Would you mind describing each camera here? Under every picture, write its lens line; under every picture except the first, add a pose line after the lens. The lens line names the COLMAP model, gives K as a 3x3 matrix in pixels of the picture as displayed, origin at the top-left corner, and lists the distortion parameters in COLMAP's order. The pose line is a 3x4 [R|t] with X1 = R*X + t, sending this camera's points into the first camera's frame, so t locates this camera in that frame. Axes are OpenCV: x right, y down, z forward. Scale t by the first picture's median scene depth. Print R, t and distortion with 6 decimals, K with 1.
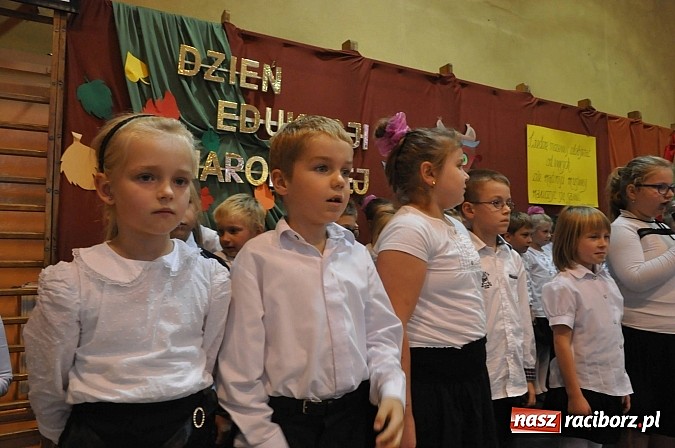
lens RADIAL K [[444.1, 0, 337.2], [0, 444.1, 237.1], [0, 0, 1]] dist [-0.107684, 0.059577]
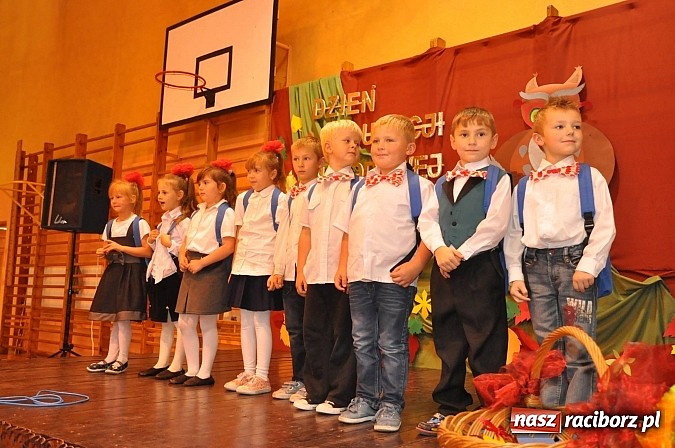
lens RADIAL K [[629.1, 0, 337.5], [0, 629.1, 224.0], [0, 0, 1]] dist [-0.007479, 0.002427]
pose [[0.391275, -0.098486, -0.914989, 1.495644], [-0.019090, 0.993174, -0.115065, 0.216324], [0.920076, 0.062490, 0.386724, 0.226130]]
